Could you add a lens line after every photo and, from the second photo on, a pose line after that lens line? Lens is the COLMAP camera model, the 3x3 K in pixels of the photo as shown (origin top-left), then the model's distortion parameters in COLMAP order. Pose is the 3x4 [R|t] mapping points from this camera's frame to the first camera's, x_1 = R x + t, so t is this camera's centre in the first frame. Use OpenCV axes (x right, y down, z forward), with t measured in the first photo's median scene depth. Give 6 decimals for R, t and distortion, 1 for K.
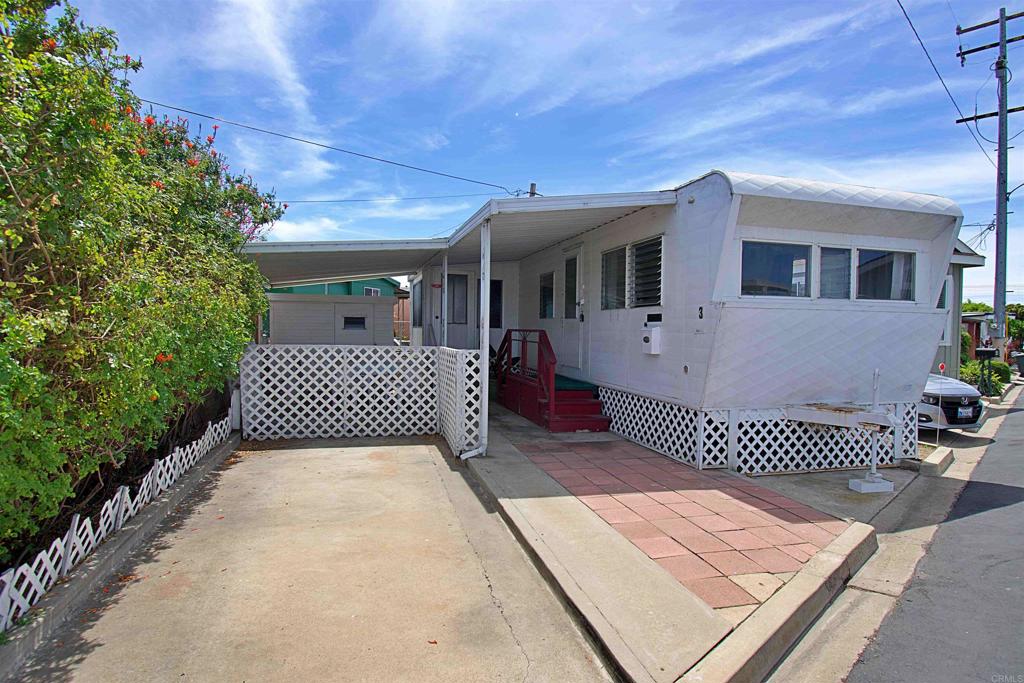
lens RADIAL K [[547.1, 0, 511.3], [0, 547.1, 340.1], [0, 0, 1]] dist [-0.012640, -0.008762]
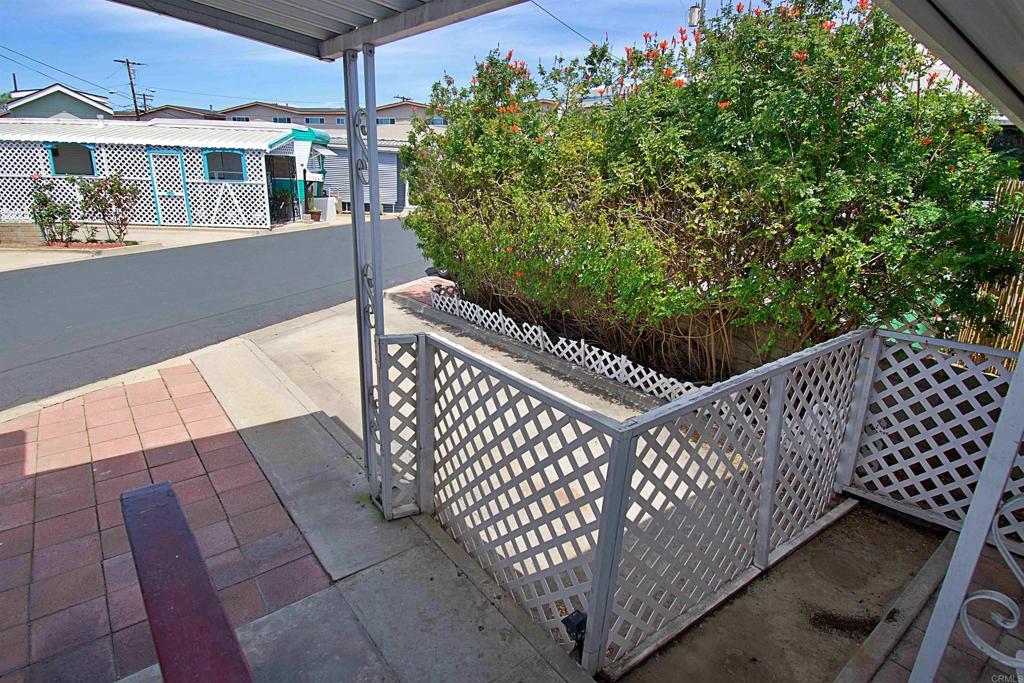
lens RADIAL K [[547.1, 0, 514.3], [0, 547.1, 350.4], [0, 0, 1]] dist [-0.012640, -0.008762]
pose [[-0.918592, 0.075578, -0.387913, 0.034288], [-0.064489, 0.939723, 0.335801, -0.188483], [0.389910, 0.333480, -0.858348, 2.013571]]
